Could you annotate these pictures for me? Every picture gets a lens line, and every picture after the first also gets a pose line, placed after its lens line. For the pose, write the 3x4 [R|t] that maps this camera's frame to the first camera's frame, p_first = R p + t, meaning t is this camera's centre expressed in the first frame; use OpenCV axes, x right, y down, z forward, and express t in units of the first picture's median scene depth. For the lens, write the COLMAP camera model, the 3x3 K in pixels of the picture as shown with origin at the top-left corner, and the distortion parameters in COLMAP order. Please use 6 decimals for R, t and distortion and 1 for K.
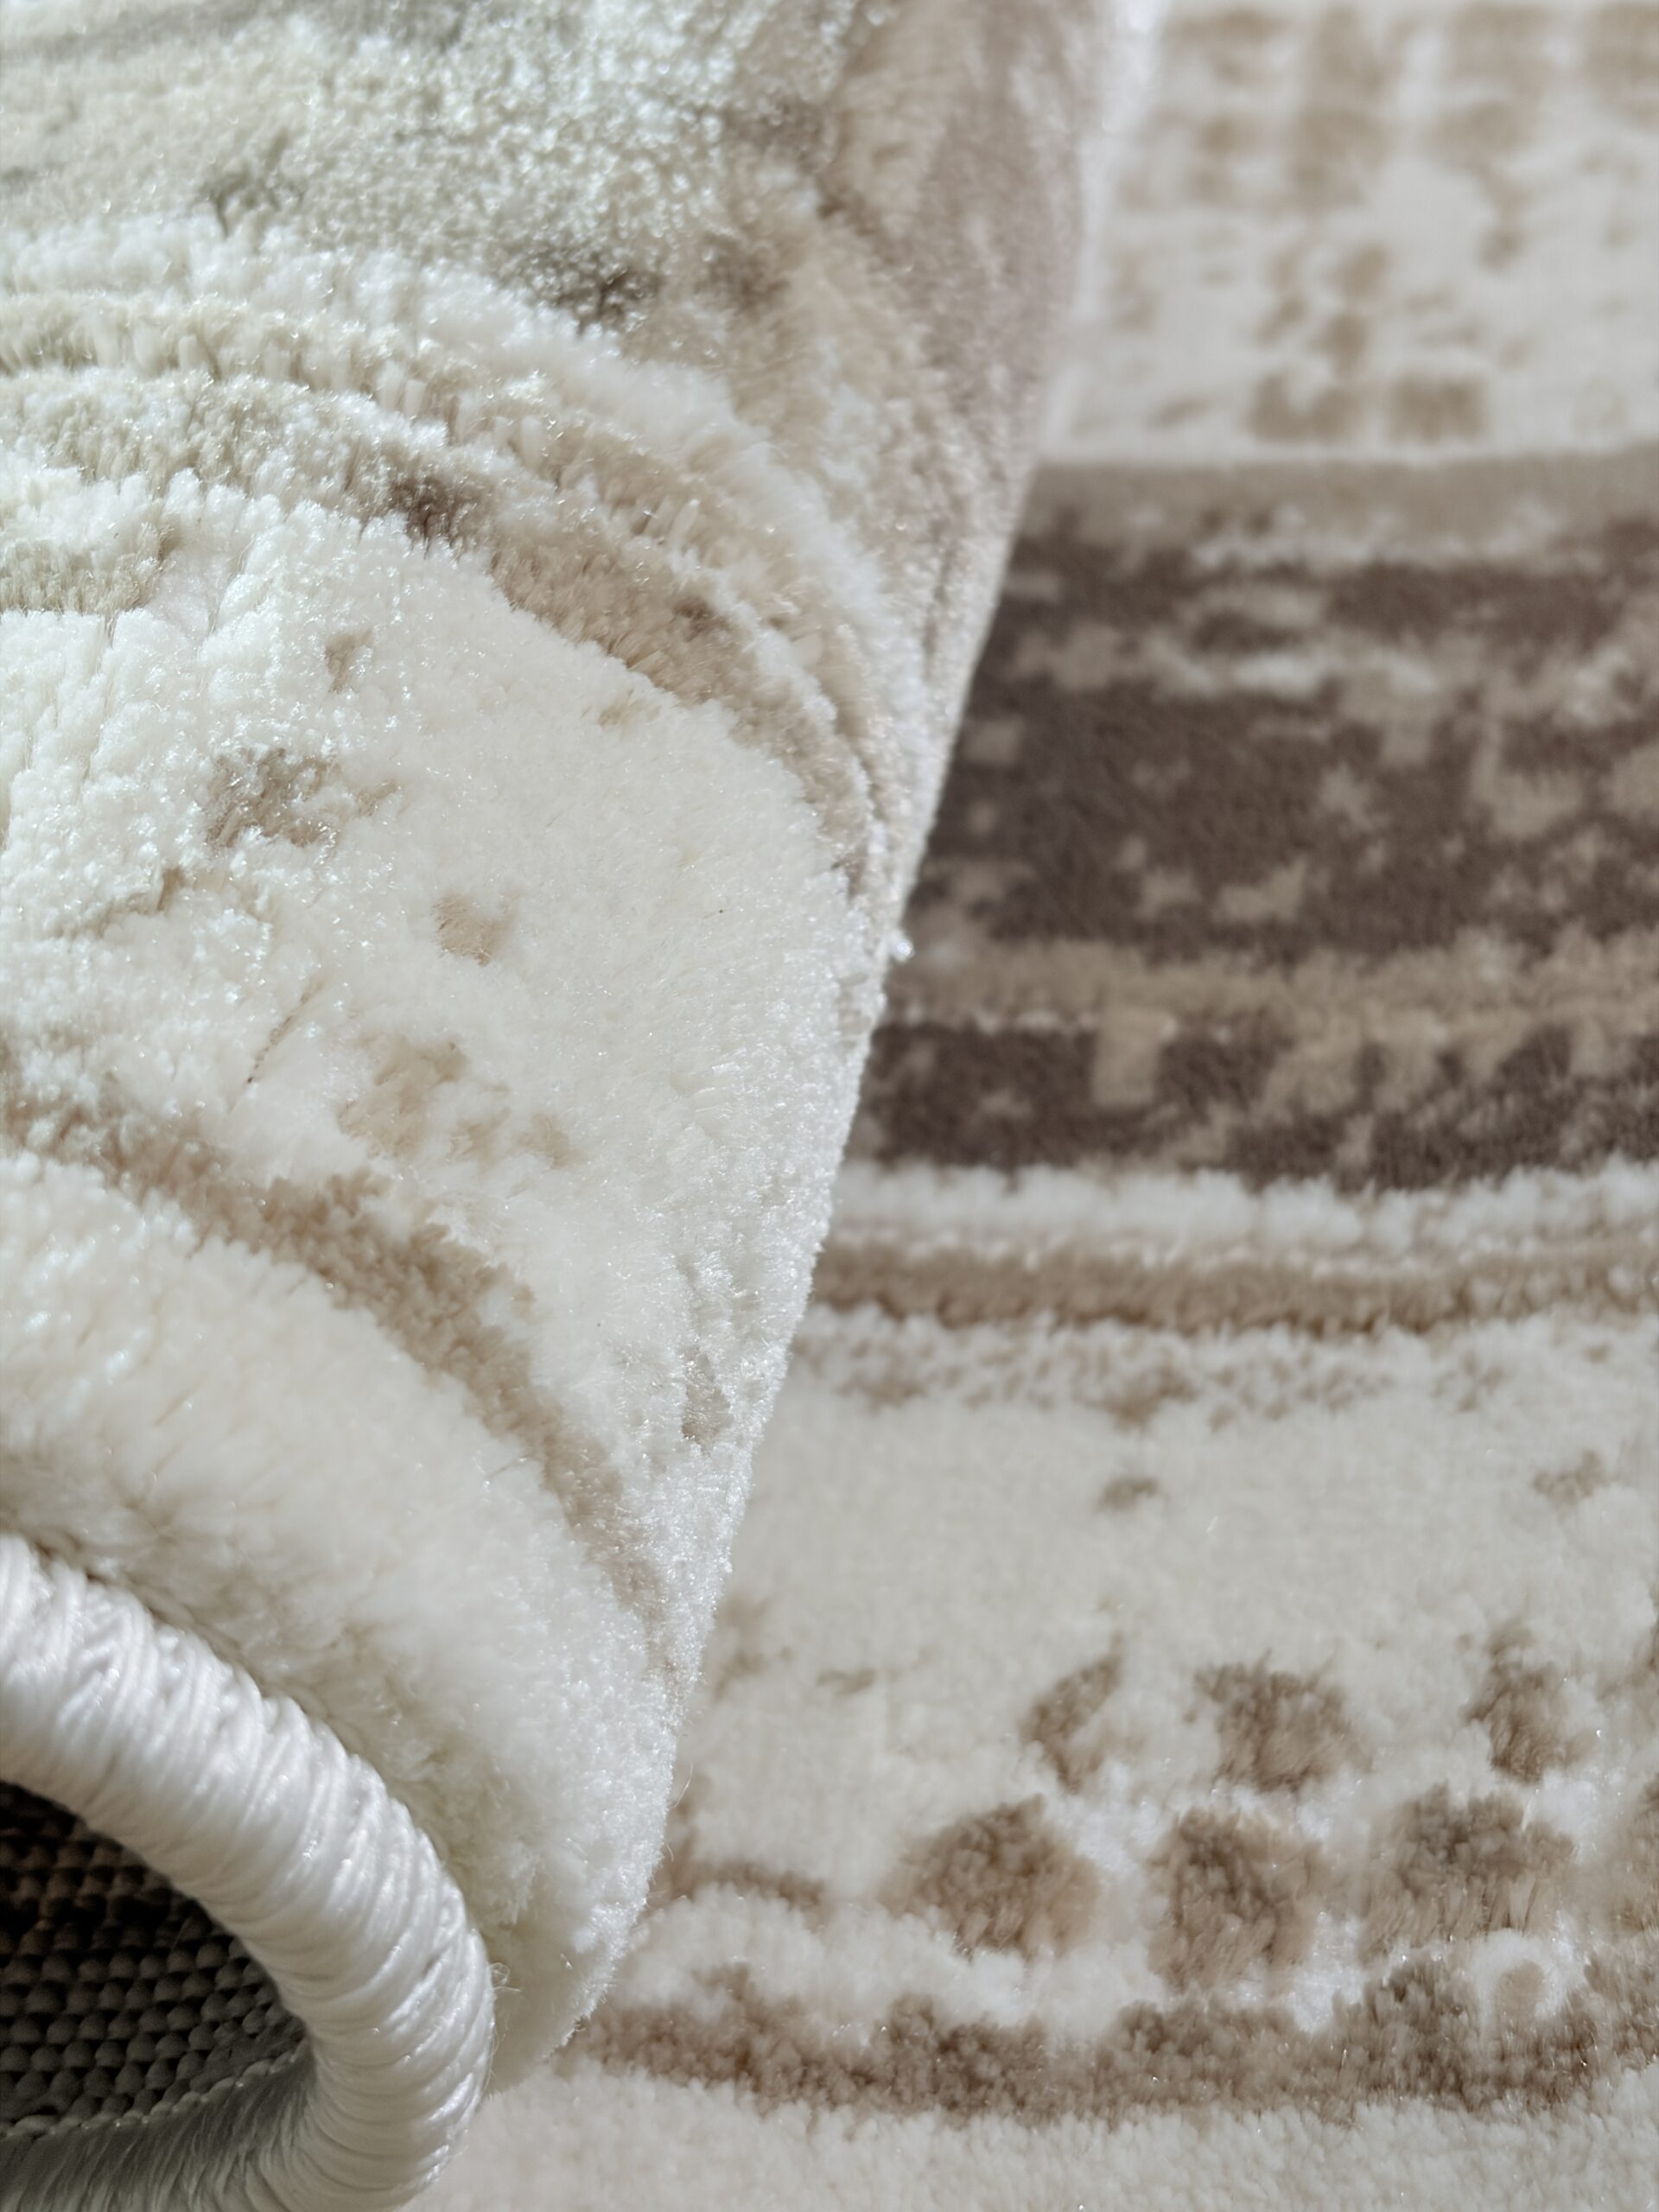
lens RADIAL K [[3434.9, 0, 902.4], [0, 3434.9, 1106.1], [0, 0, 1]] dist [0.317549, -1.275683]
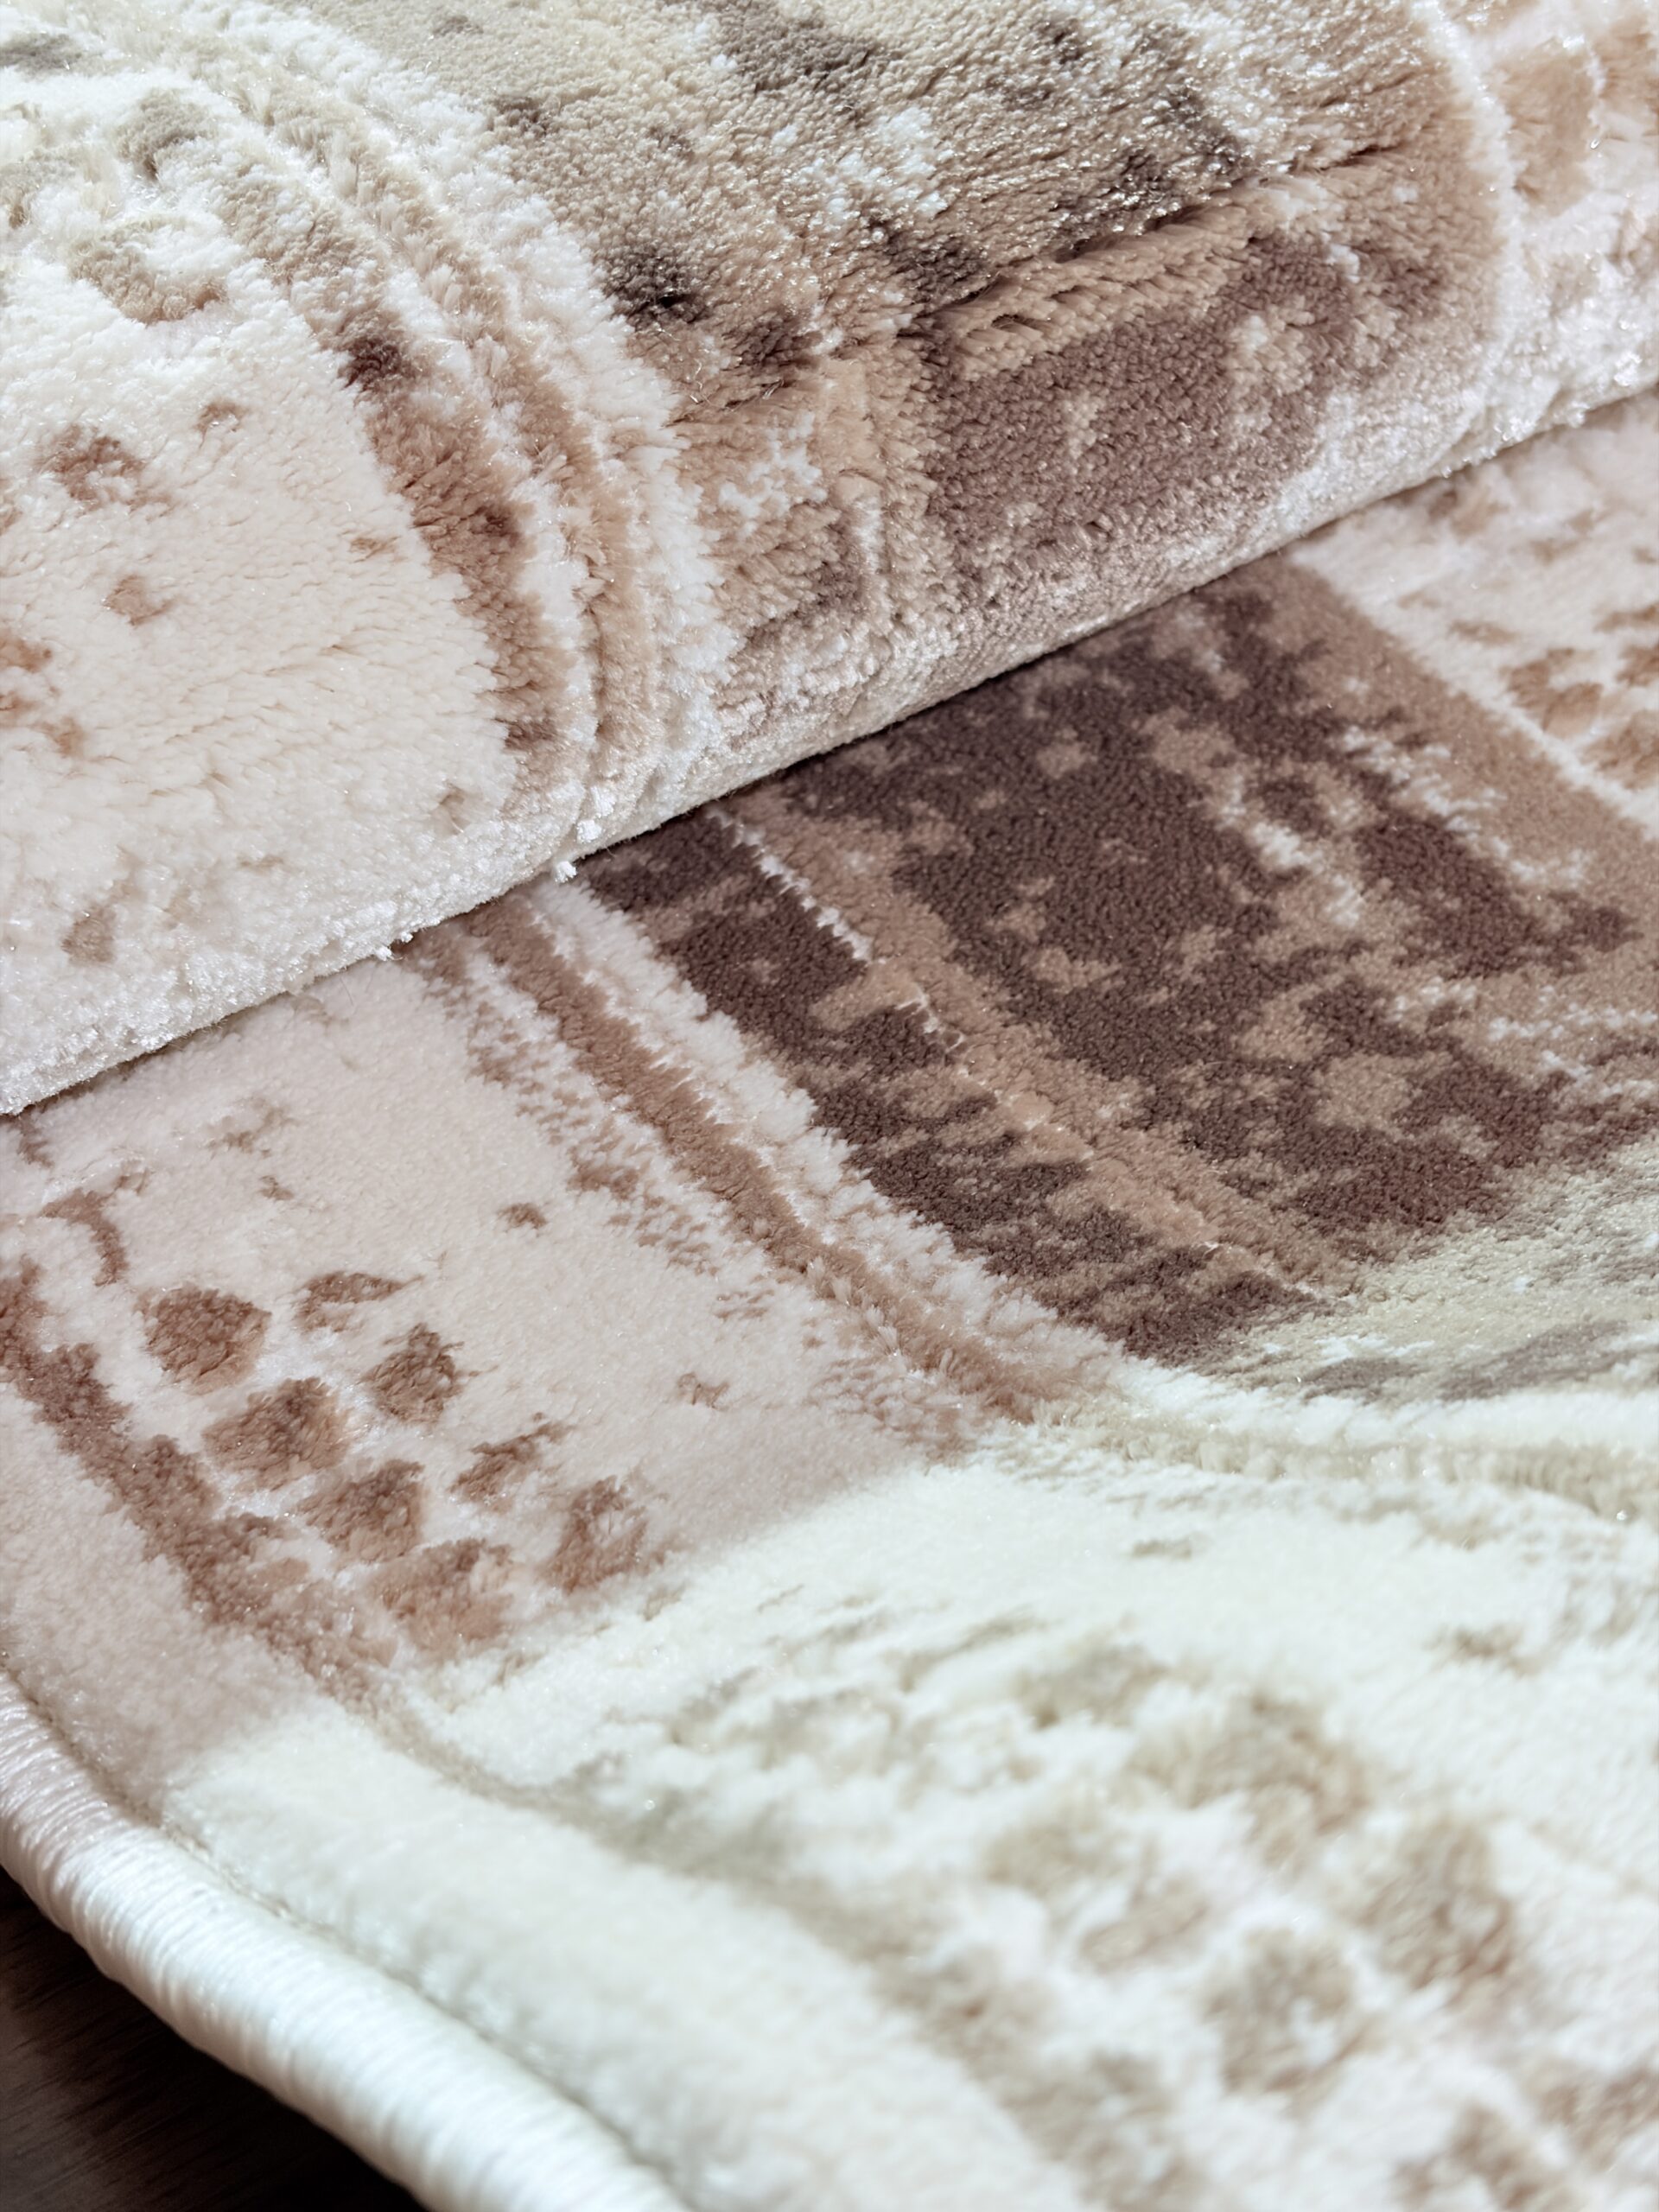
lens RADIAL K [[3434.9, 0, 902.4], [0, 3434.9, 1106.1], [0, 0, 1]] dist [0.317549, -1.275683]
pose [[0.710030, 0.599505, -0.369393, 0.635084], [-0.549139, 0.799783, 0.242475, -0.333756], [0.440799, 0.030683, 0.897081, -0.194086]]
